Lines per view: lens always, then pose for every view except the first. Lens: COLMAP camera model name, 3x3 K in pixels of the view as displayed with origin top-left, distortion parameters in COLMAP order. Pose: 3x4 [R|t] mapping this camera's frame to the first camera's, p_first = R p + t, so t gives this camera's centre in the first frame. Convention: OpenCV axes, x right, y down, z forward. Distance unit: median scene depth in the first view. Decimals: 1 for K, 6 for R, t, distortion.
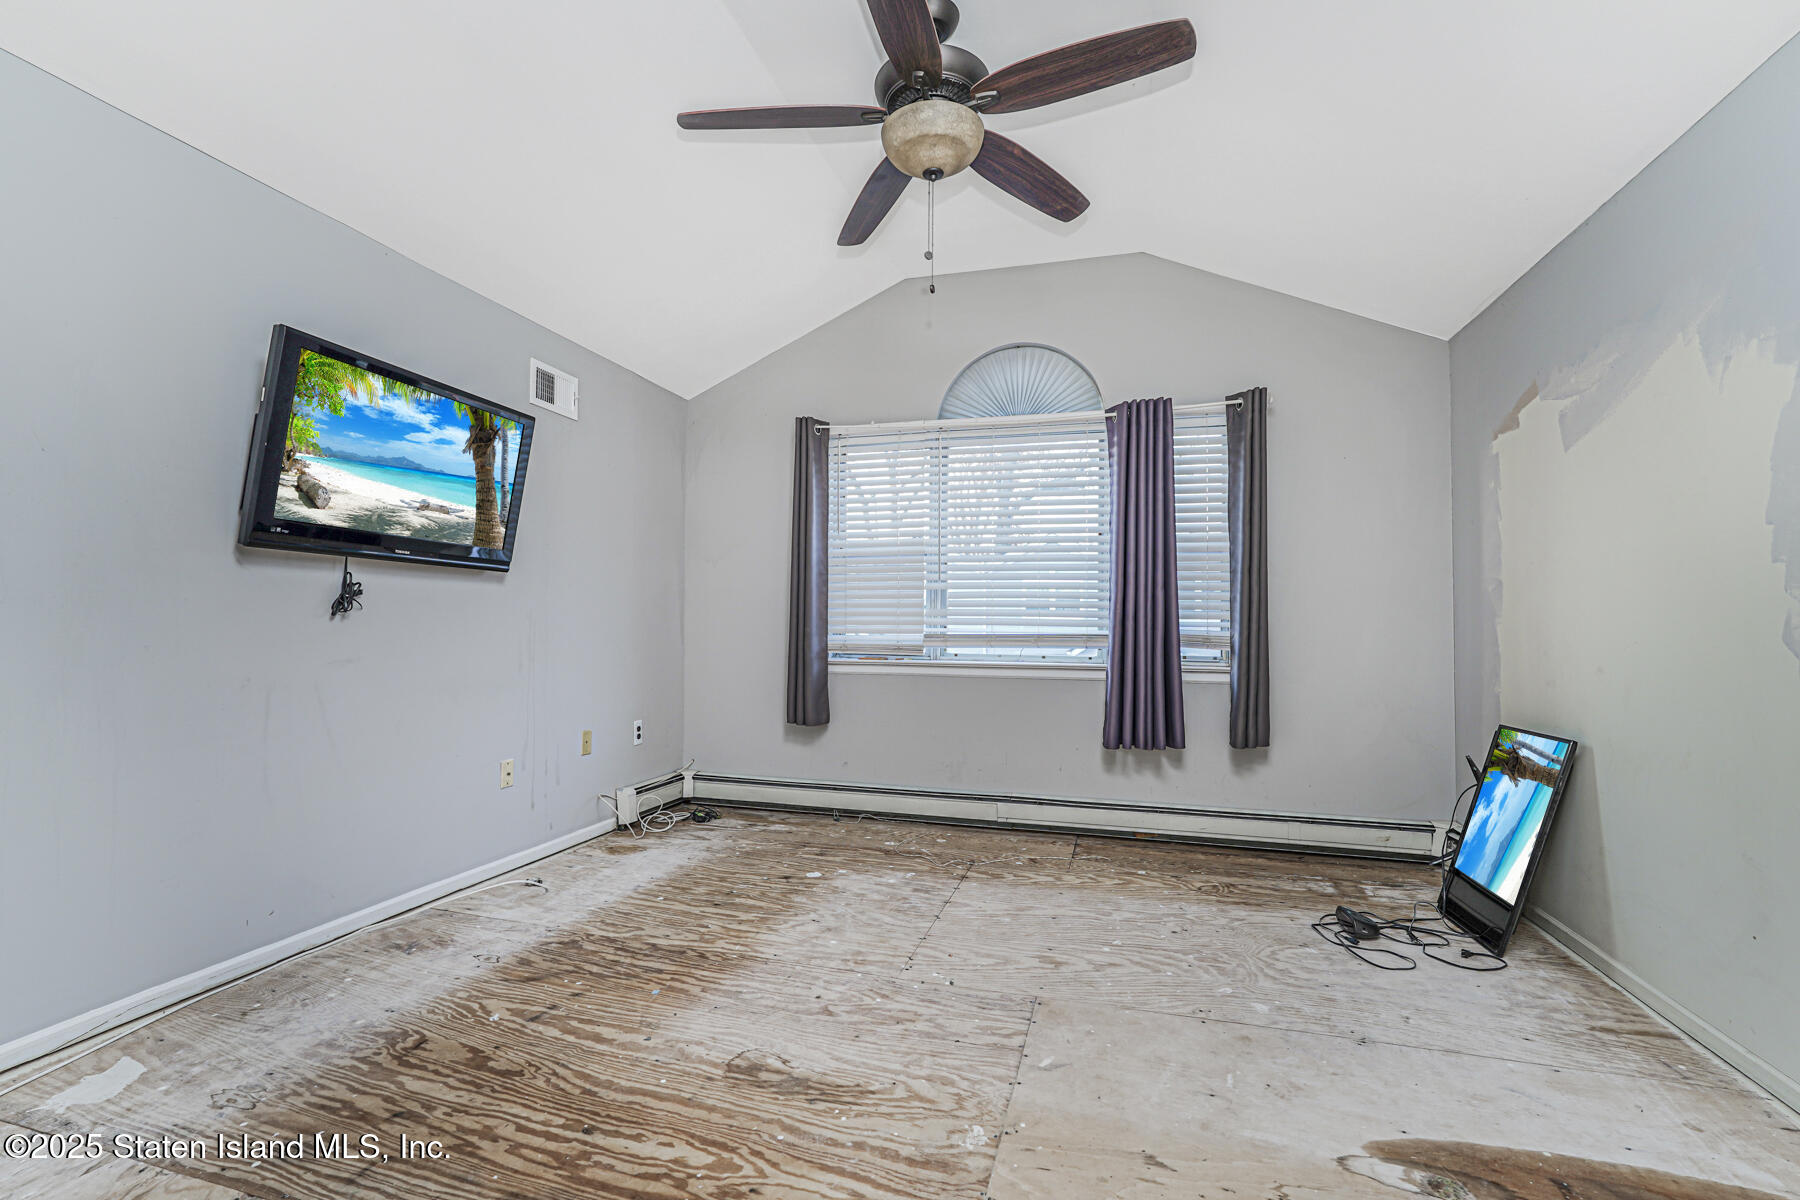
lens RADIAL K [[825.2, 0, 900.0], [0, 825.2, 600.0], [0, 0, 1]] dist [0.003441, 0.001128]
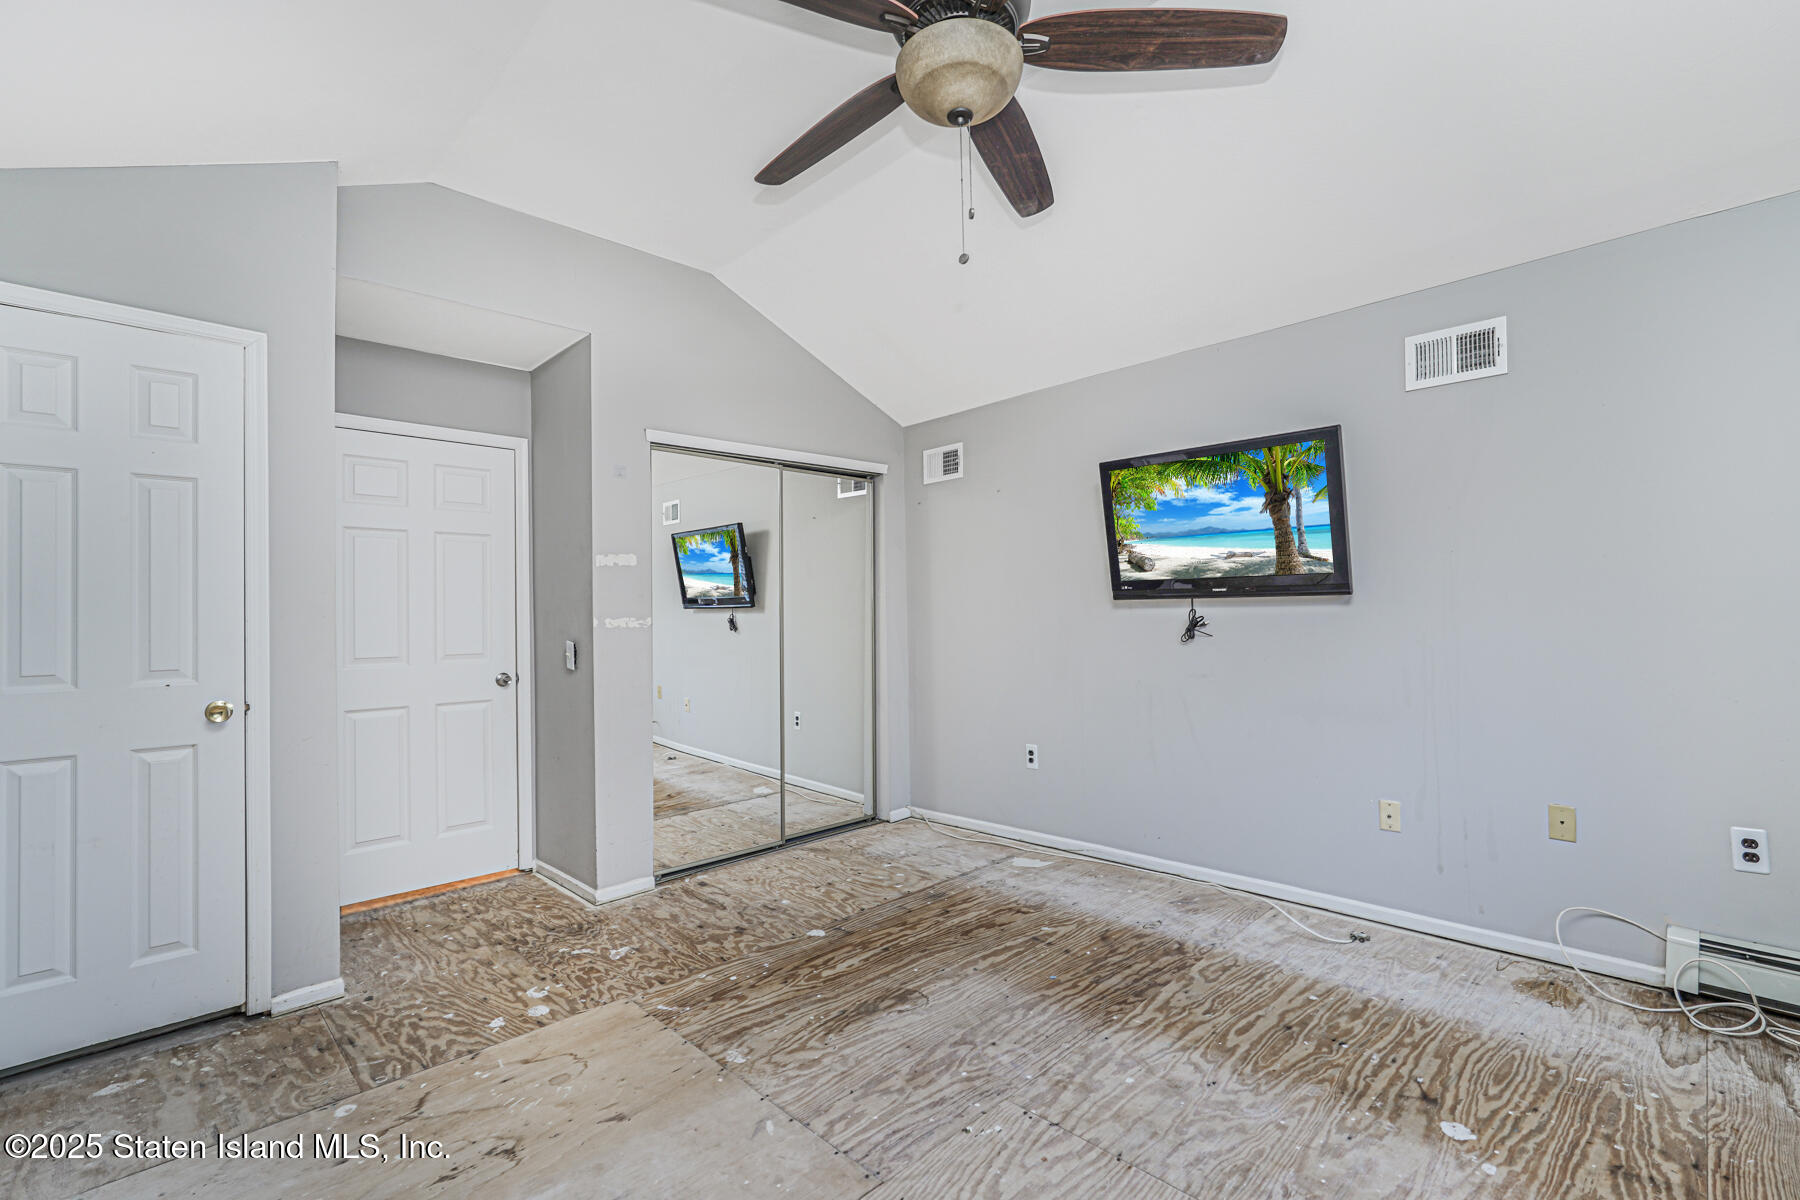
lens RADIAL K [[825.2, 0, 900.0], [0, 825.2, 600.0], [0, 0, 1]] dist [0.003441, 0.001128]
pose [[-0.518941, -0.015027, -0.854678, 0.764186], [0.044281, 0.998030, -0.044434, -0.012535], [0.853662, -0.060905, -0.517254, 1.354676]]
